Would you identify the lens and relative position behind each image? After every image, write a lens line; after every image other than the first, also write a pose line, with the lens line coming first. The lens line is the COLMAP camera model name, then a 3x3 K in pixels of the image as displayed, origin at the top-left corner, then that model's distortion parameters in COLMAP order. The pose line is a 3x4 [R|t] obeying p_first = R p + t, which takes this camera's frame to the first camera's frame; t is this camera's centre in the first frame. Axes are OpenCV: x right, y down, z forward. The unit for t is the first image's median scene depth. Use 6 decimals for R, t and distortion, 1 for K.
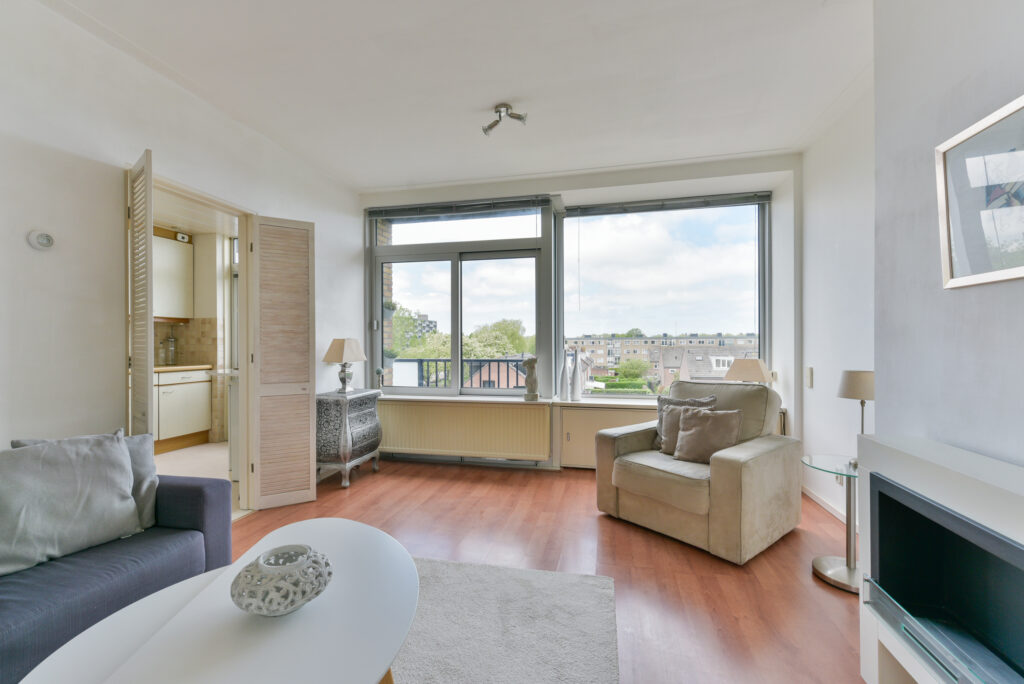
lens RADIAL K [[428.9, 0, 506.8], [0, 428.9, 344.8], [0, 0, 1]] dist [0.002132, 0.000230]
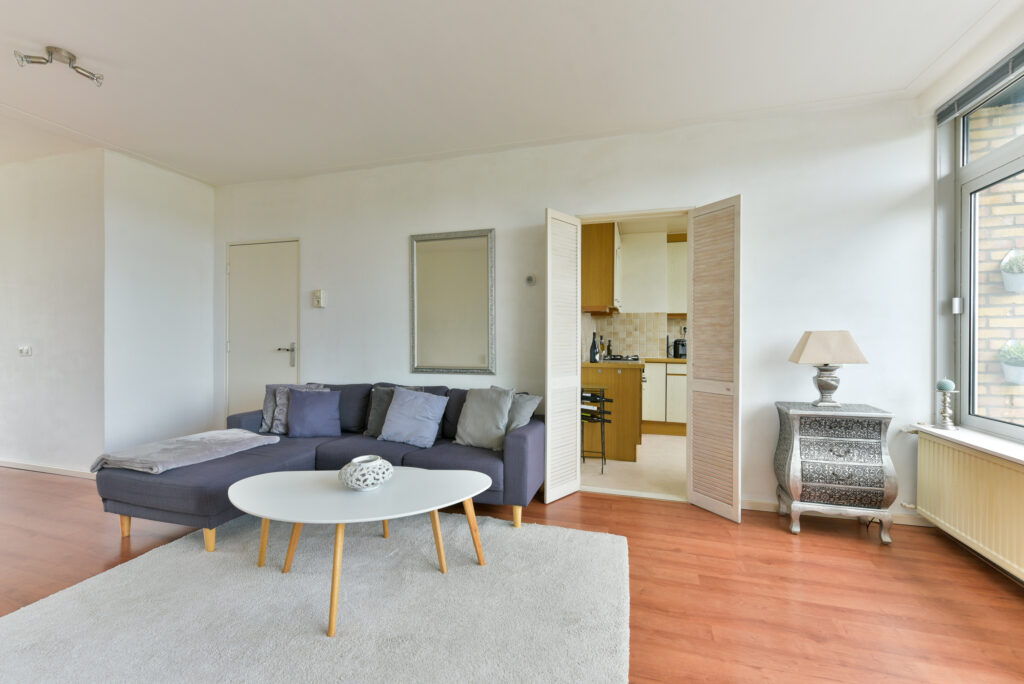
lens RADIAL K [[428.9, 0, 508.7], [0, 428.9, 338.3], [0, 0, 1]] dist [0.002132, 0.000230]
pose [[-0.068959, 0.000992, -0.997619, 0.263494], [-0.003207, 0.999994, 0.001216, -0.000550], [0.997614, 0.003284, -0.068955, 0.377477]]
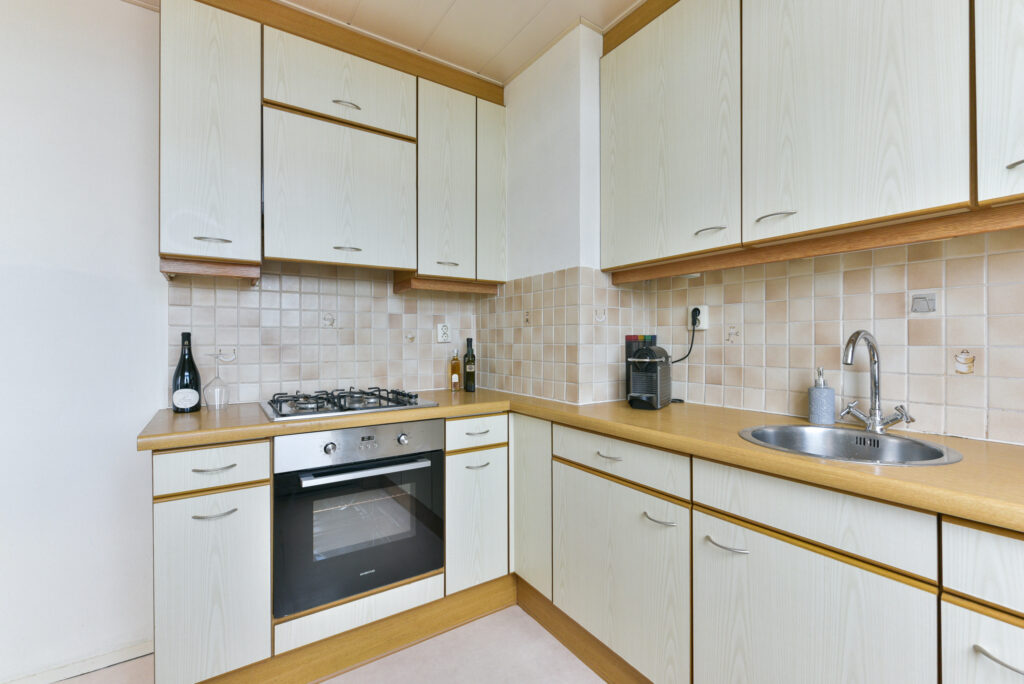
lens RADIAL K [[449.9, 0, 510.6], [0, 449.9, 337.4], [0, 0, 1]] dist [0.000667, -0.000823]
pose [[-0.685802, -0.000817, -0.727788, -0.506986], [0.005428, 0.999966, -0.006237, -0.004546], [0.727768, -0.008228, -0.685774, 0.899366]]
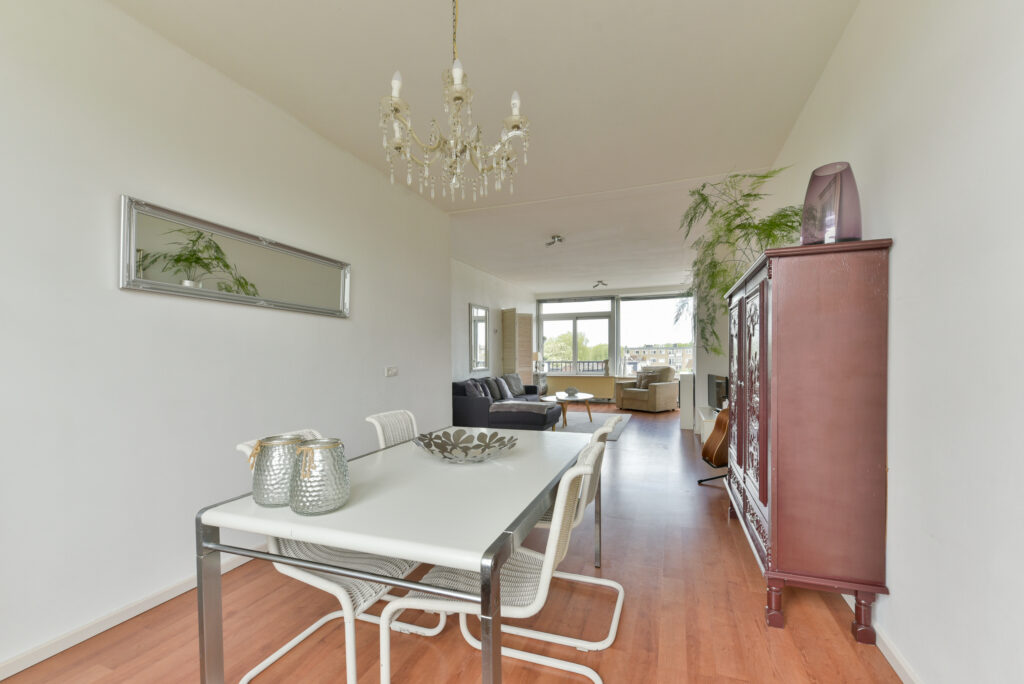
lens RADIAL K [[407.3, 0, 484.4], [0, 407.3, 367.0], [0, 0, 1]] dist [-0.000039, -0.000426]
pose [[0.979406, -0.001412, -0.201898, -0.125027], [0.007243, 0.999578, 0.028145, 0.004068], [0.201773, -0.029028, 0.979002, -1.145197]]
